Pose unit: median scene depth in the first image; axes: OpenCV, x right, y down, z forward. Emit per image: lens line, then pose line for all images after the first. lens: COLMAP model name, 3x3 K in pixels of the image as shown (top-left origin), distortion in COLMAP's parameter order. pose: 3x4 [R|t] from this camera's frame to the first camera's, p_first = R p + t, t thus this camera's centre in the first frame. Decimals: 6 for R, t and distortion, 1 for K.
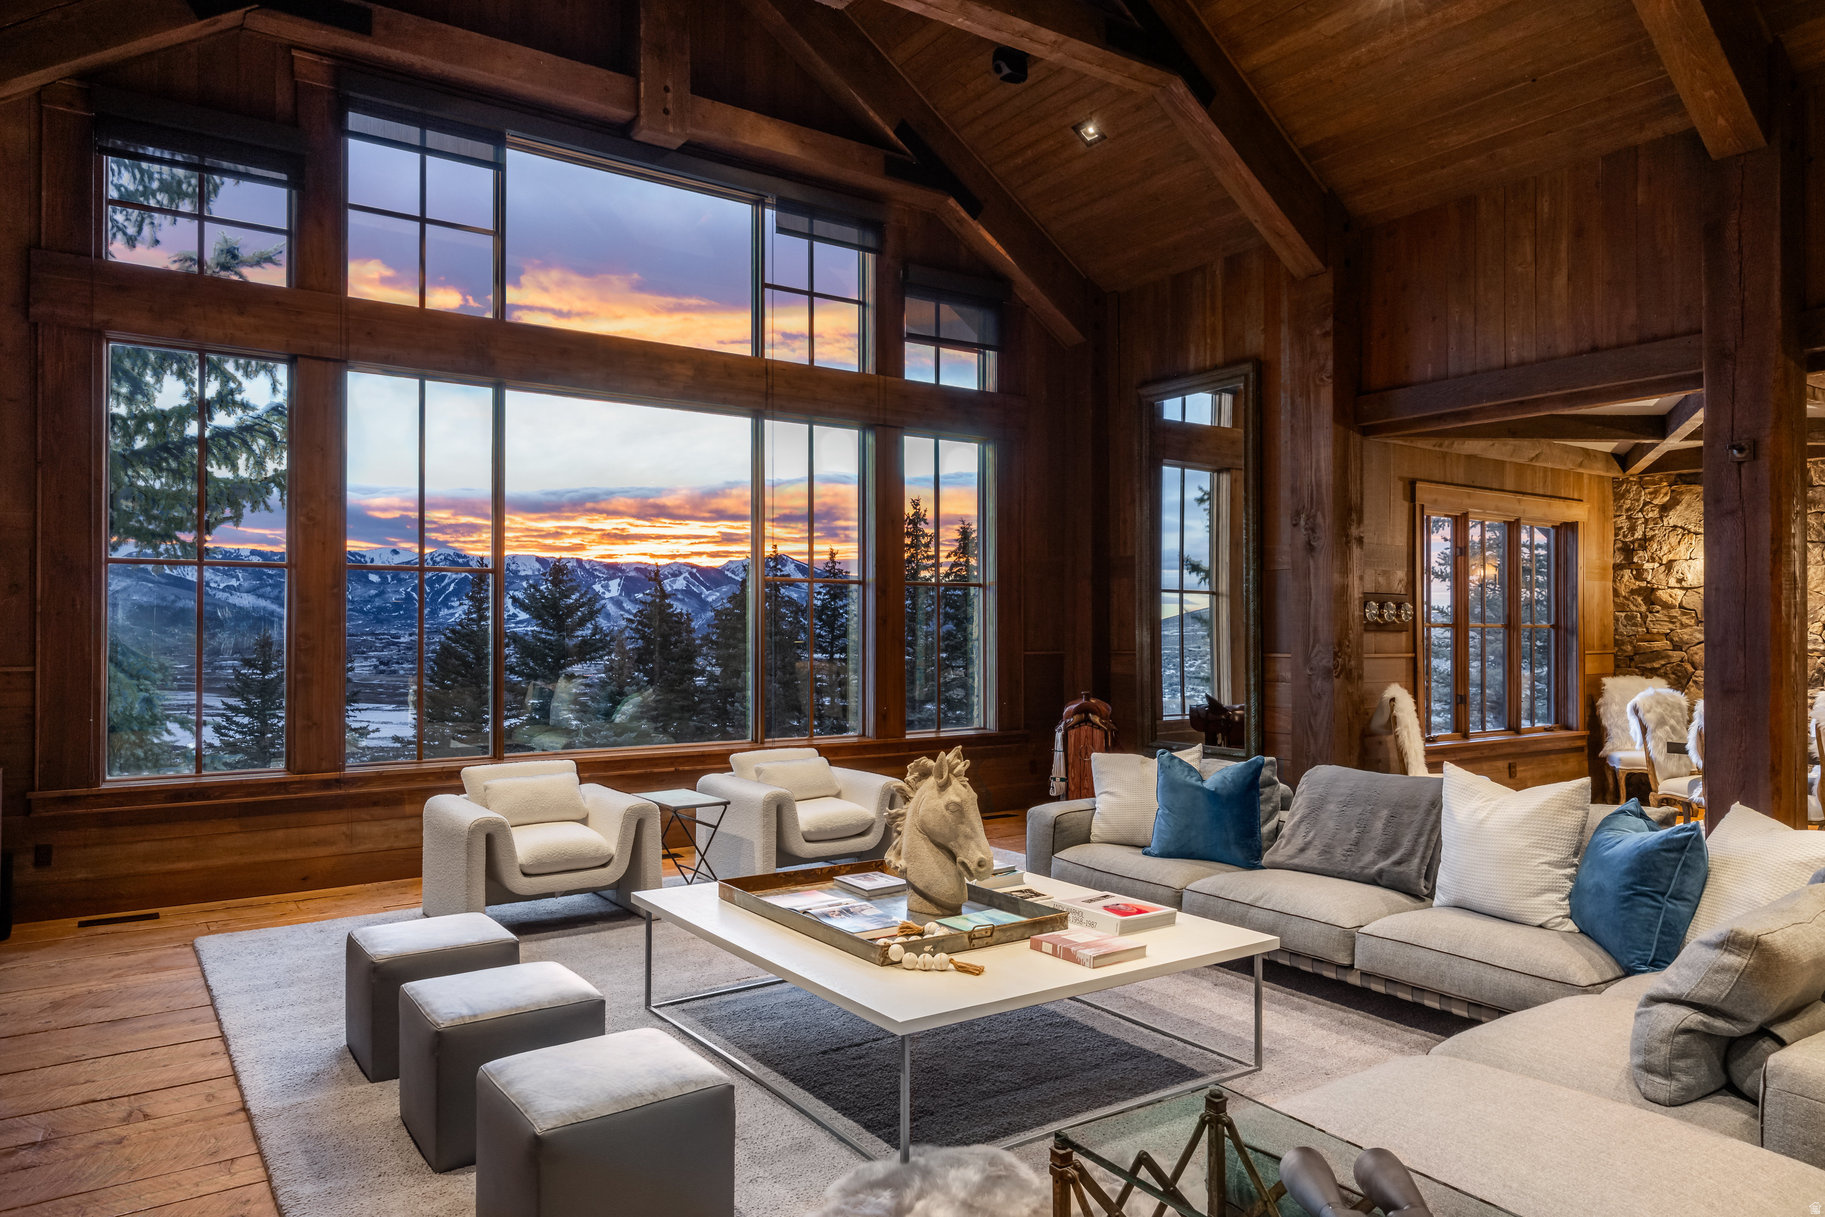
lens RADIAL K [[1186.5, 0, 887.8], [0, 1186.5, 616.0], [0, 0, 1]] dist [-0.000994, 0.016639]
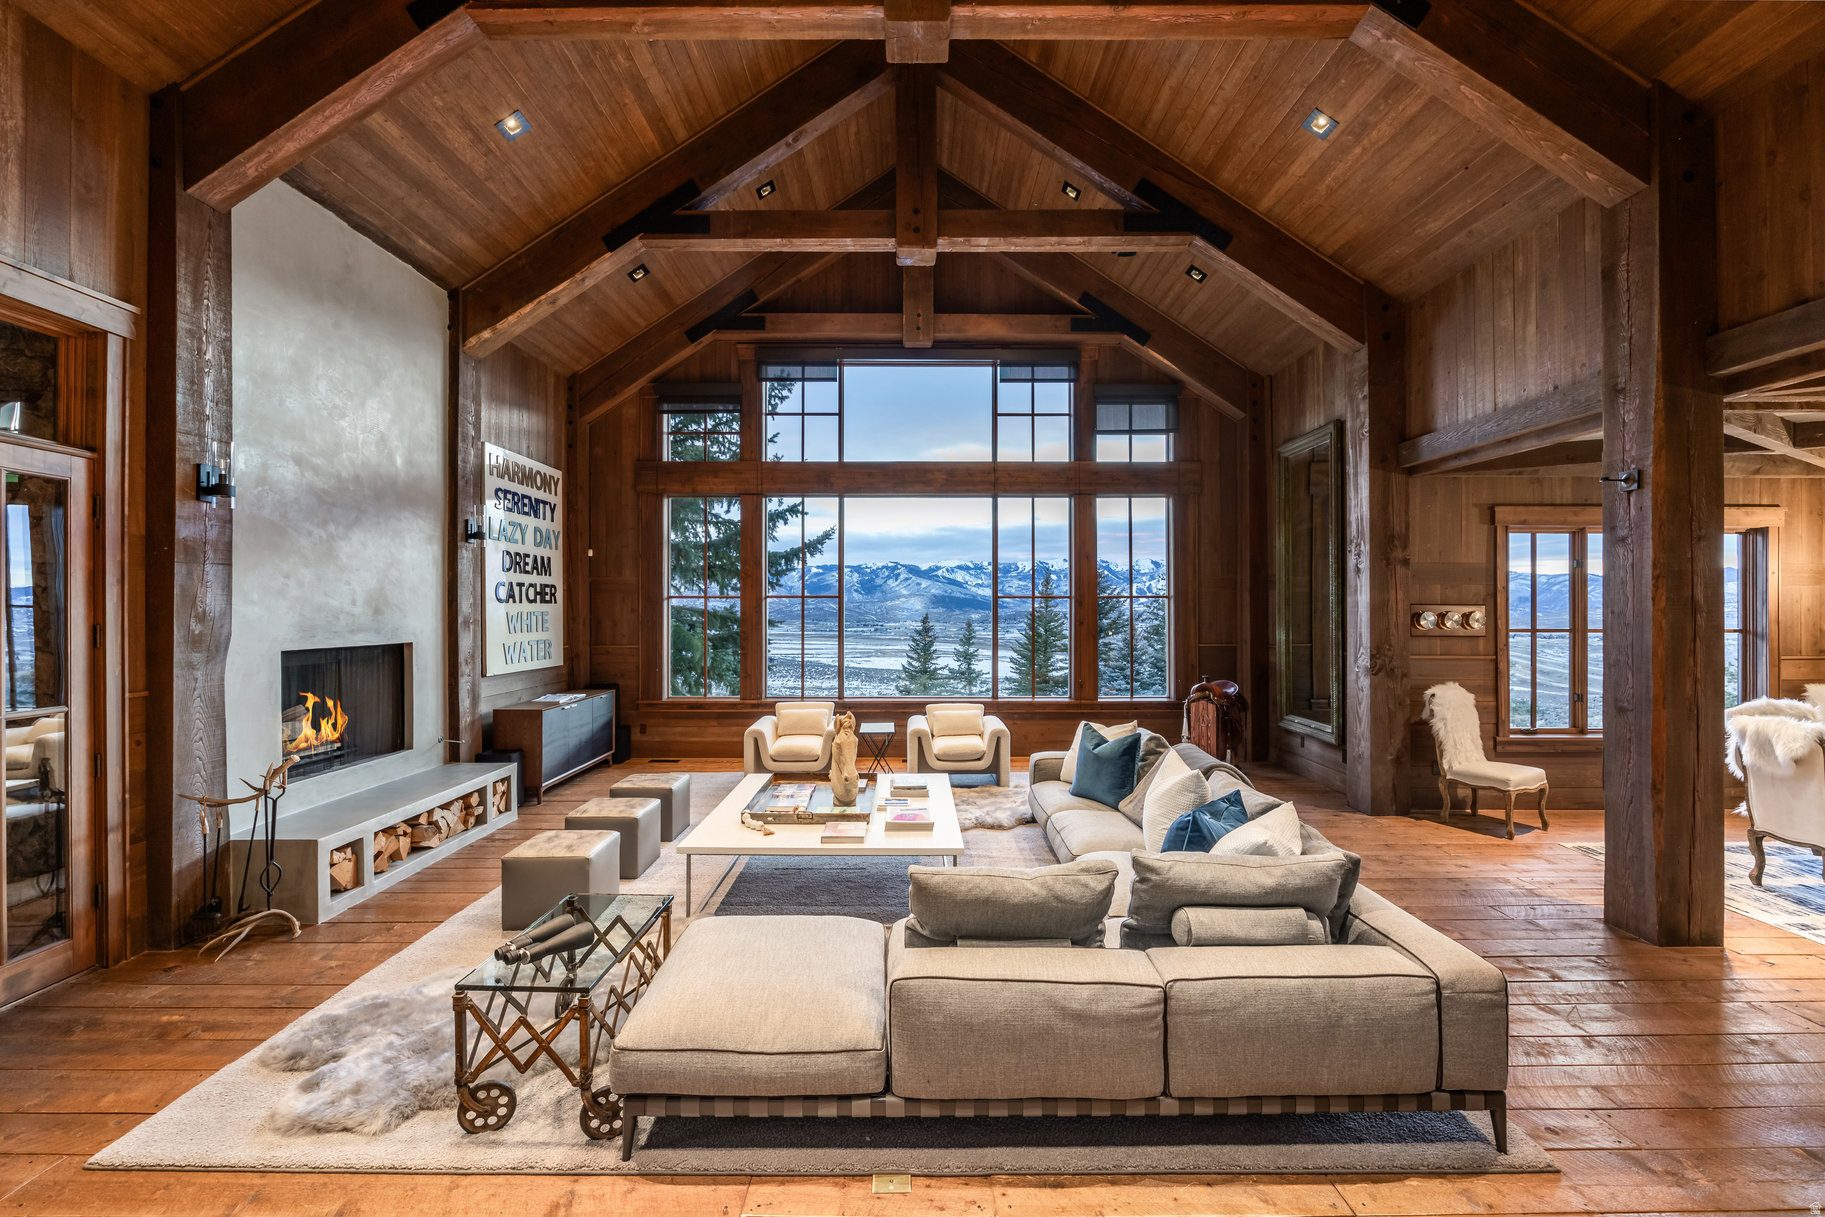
lens RADIAL K [[775.1, 0, 884.3], [0, 775.1, 606.5], [0, 0, 1]] dist [-0.020980, 0.002670]
pose [[0.817045, -0.004979, -0.576553, 0.418551], [0.009000, 0.999951, 0.004119, -0.027293], [0.576504, -0.008554, 0.817050, 0.055101]]
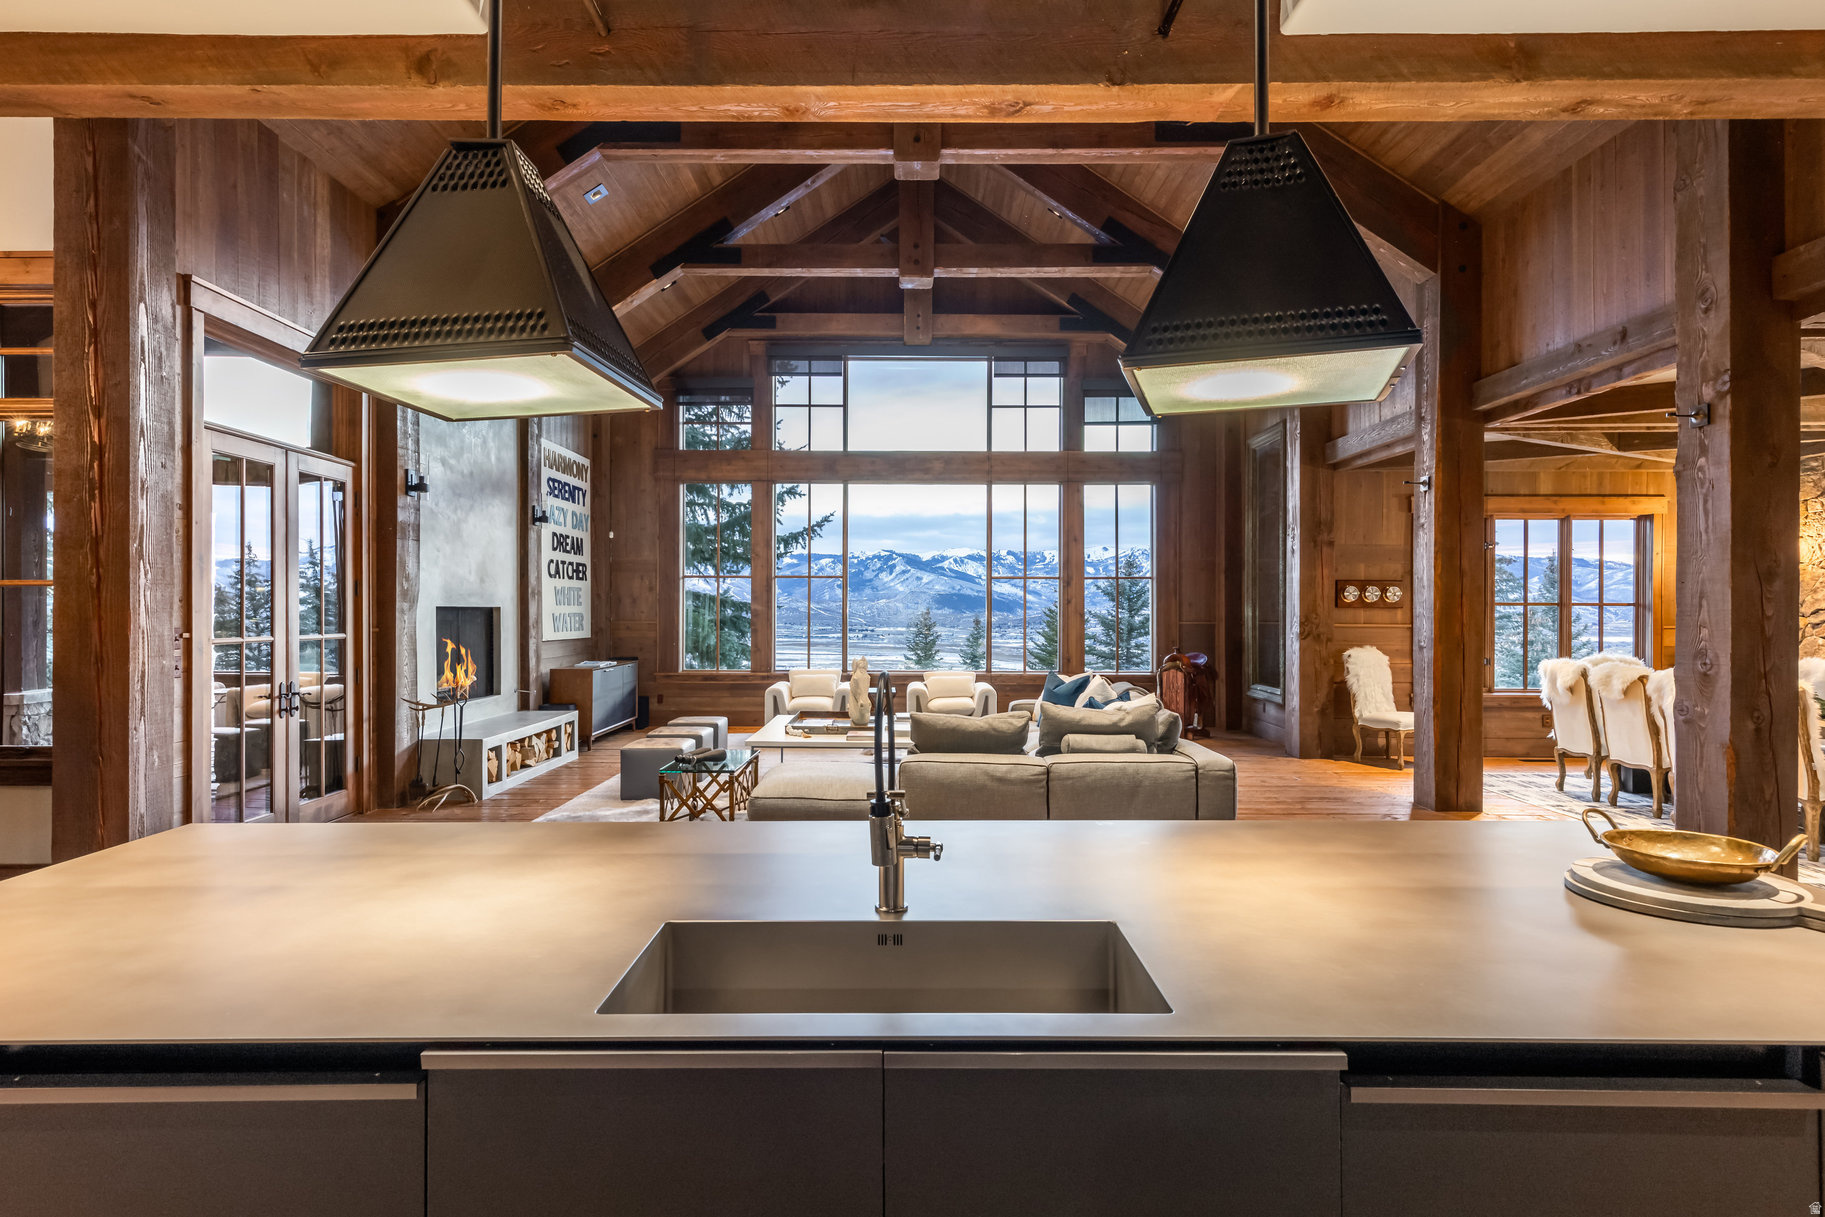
lens RADIAL K [[969.4, 0, 871.5], [0, 969.4, 605.8], [0, 0, 1]] dist [0.001663, 0.001686]
pose [[0.814499, -0.002058, -0.580161, 0.631785], [0.005513, 0.999976, 0.004193, 0.002395], [0.580138, -0.006613, 0.814491, -0.273589]]
